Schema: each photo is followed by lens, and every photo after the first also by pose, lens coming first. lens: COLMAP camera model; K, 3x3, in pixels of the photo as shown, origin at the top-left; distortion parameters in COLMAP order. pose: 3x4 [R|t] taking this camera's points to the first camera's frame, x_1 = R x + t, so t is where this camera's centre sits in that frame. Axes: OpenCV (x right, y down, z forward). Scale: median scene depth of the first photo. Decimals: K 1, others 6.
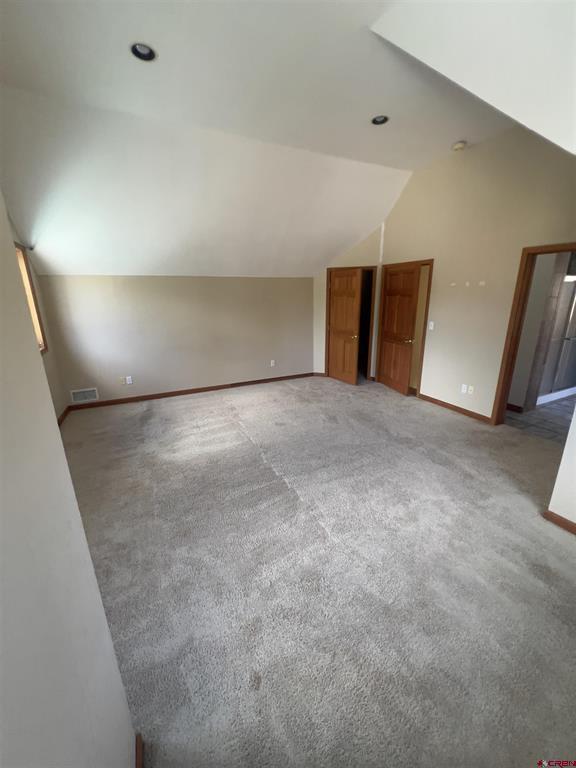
lens RADIAL K [[309.4, 0, 288.0], [0, 309.4, 384.0], [0, 0, 1]] dist [-0.001572, -0.000210]
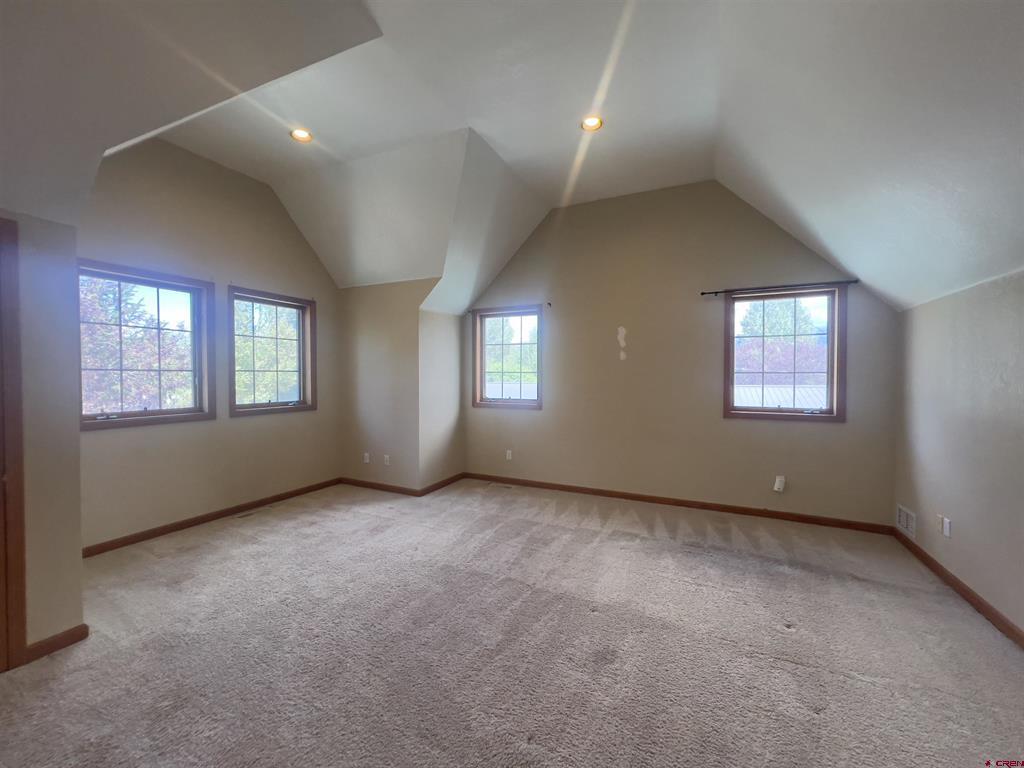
lens RADIAL K [[413.9, 0, 512.0], [0, 413.9, 384.0], [0, 0, 1]] dist [-0.001114, 0.000421]
pose [[-0.786383, 0.028764, -0.617070, 0.386109], [-0.163062, 0.953820, 0.252265, -0.307392], [0.595830, 0.298998, -0.745377, 1.231976]]
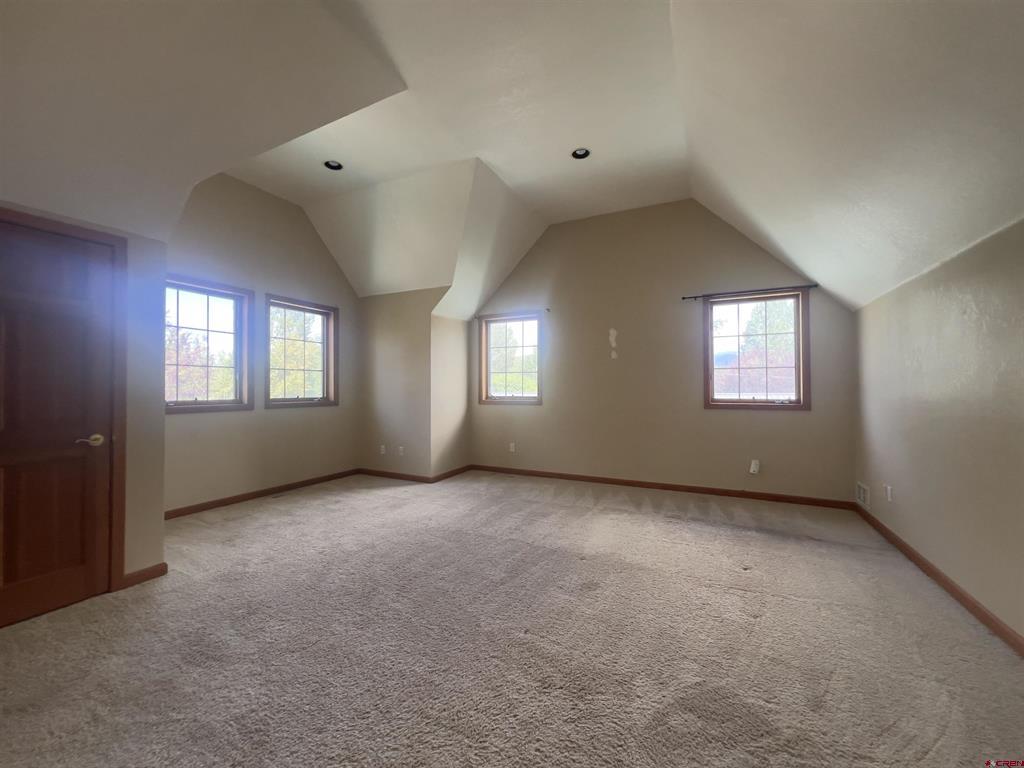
lens RADIAL K [[412.5, 0, 512.0], [0, 412.5, 384.0], [0, 0, 1]] dist [-0.001572, -0.000210]
pose [[-0.792984, 0.012478, -0.609115, 0.458513], [-0.156494, 0.962072, 0.223442, -0.290935], [0.588801, 0.272508, -0.760955, 1.342763]]
